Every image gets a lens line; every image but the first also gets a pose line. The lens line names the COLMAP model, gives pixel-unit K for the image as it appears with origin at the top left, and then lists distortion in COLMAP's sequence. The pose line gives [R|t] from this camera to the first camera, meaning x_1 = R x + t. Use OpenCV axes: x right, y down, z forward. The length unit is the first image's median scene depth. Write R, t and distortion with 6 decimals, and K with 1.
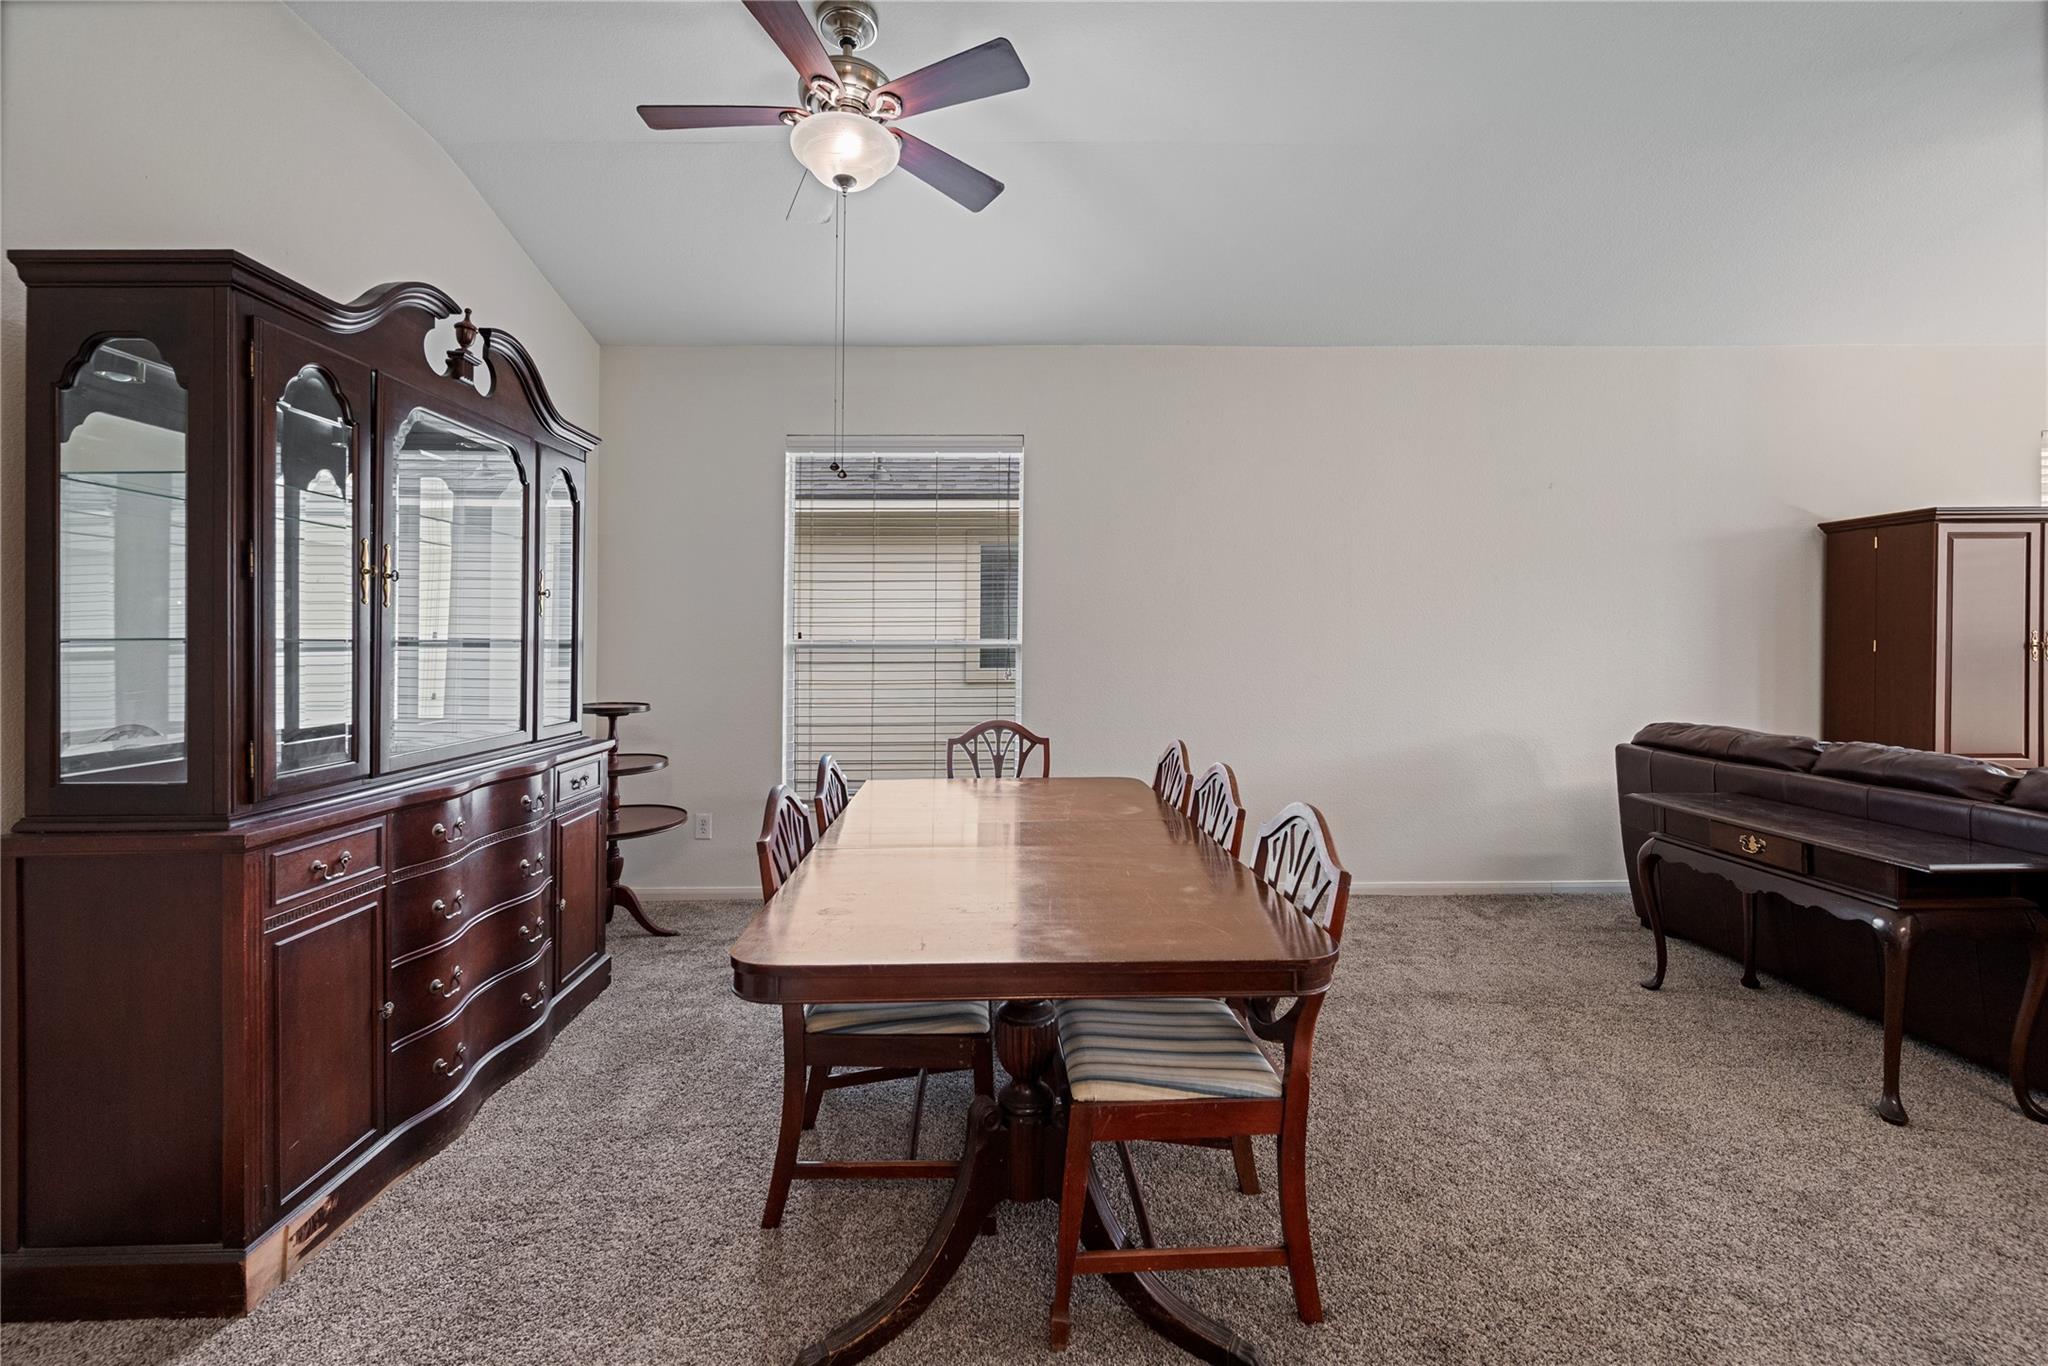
lens RADIAL K [[822.5, 0, 1004.2], [0, 822.5, 651.5], [0, 0, 1]] dist [-0.003045, 0.000088]
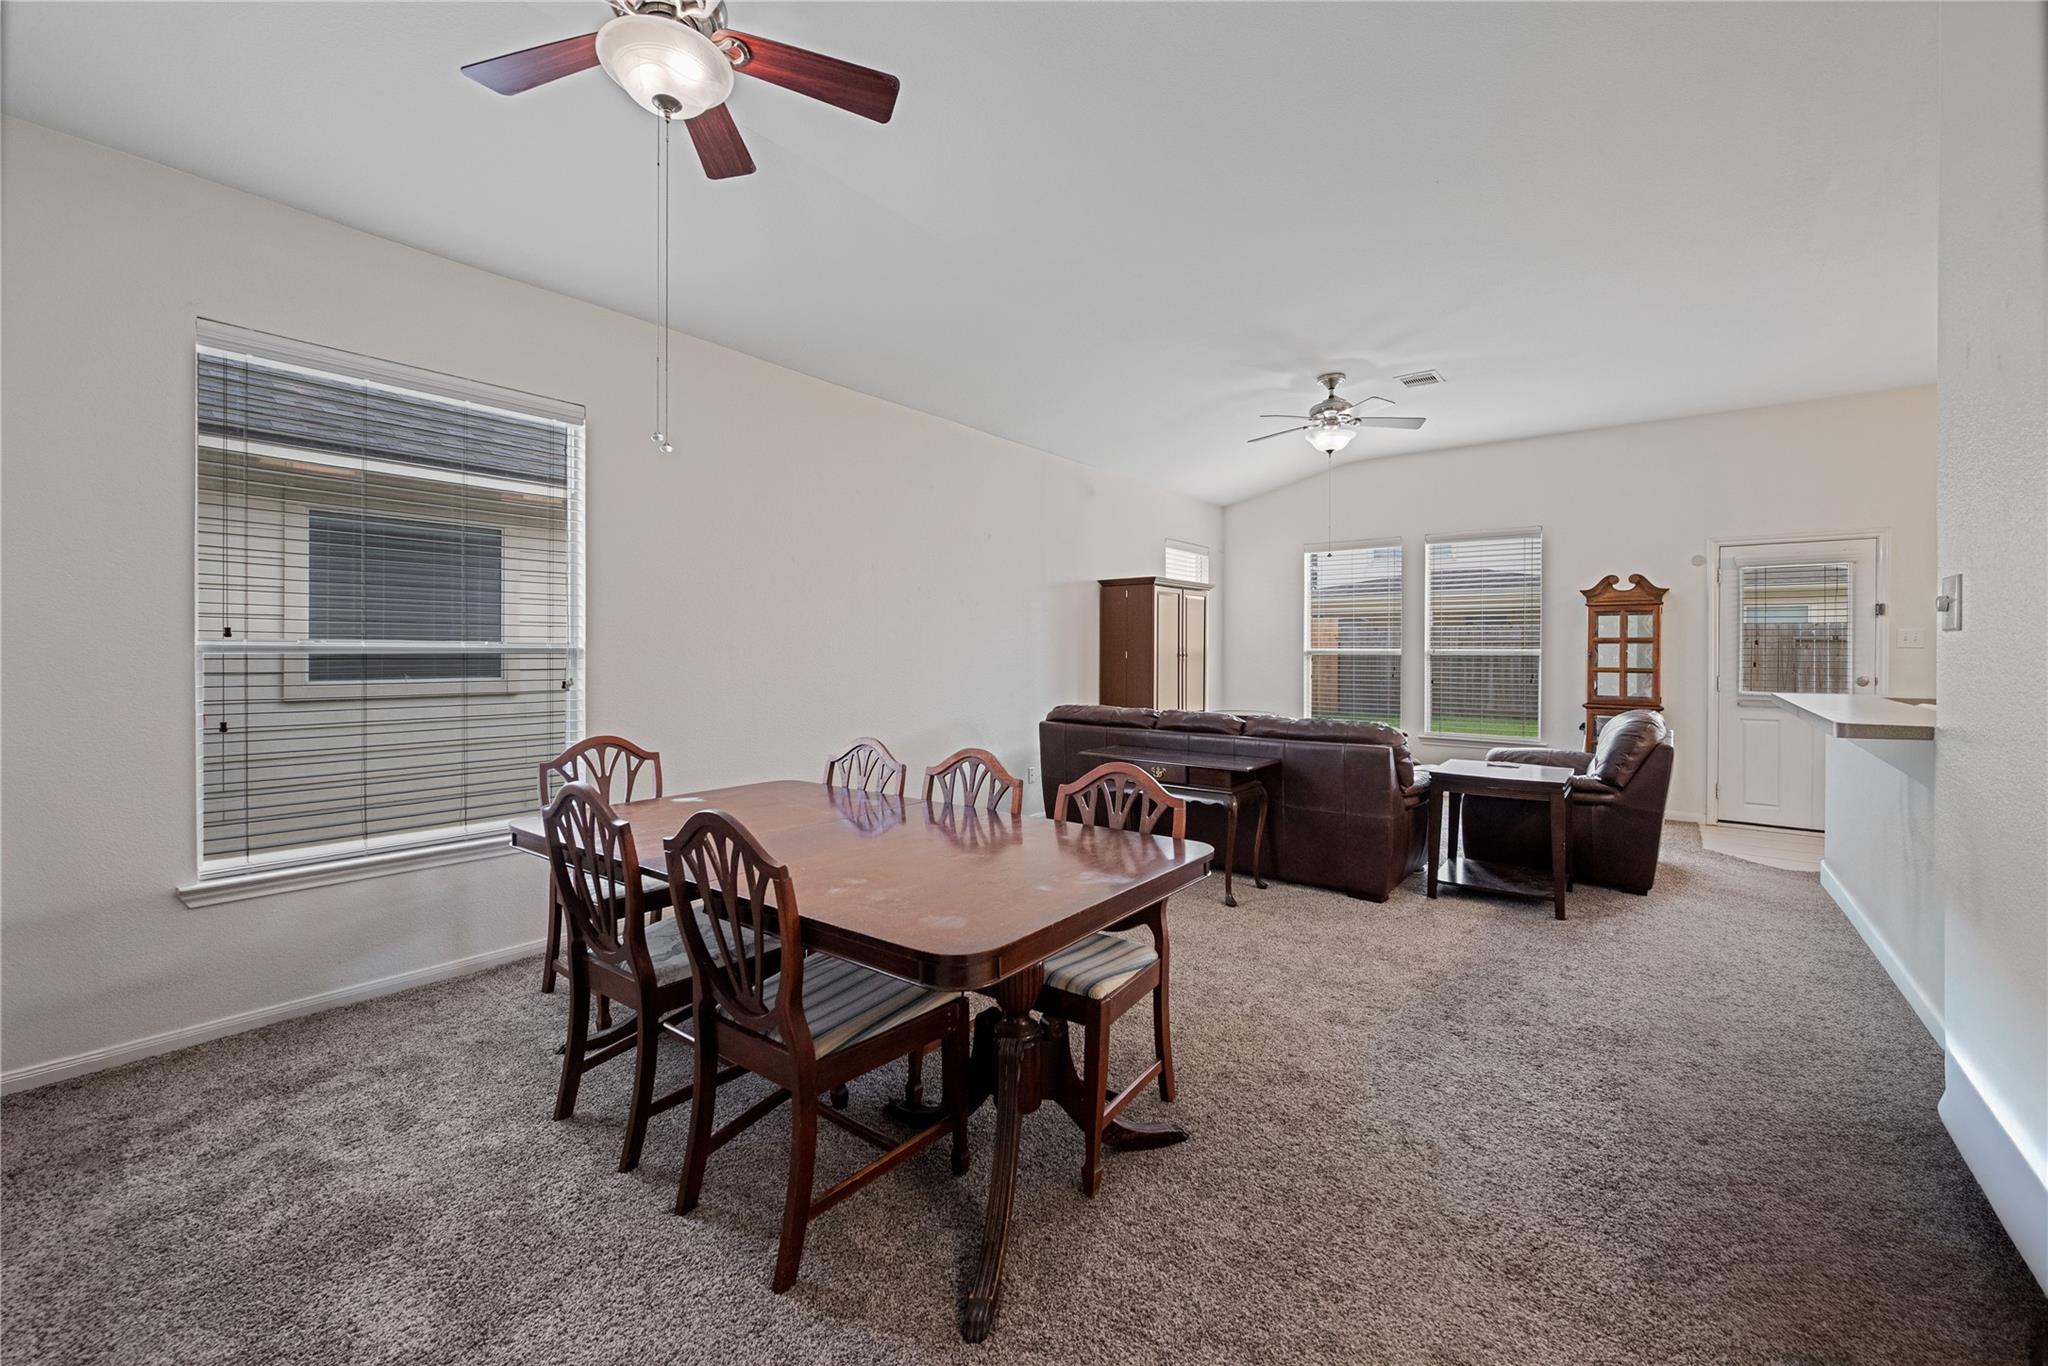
lens RADIAL K [[822.5, 0, 1023.9], [0, 822.5, 668.1], [0, 0, 1]] dist [-0.003045, 0.000088]
pose [[0.622788, -0.008233, 0.782348, -0.408407], [0.000082, 0.999945, 0.010458, 0.002559], [-0.782391, -0.006448, 0.622754, 0.115107]]
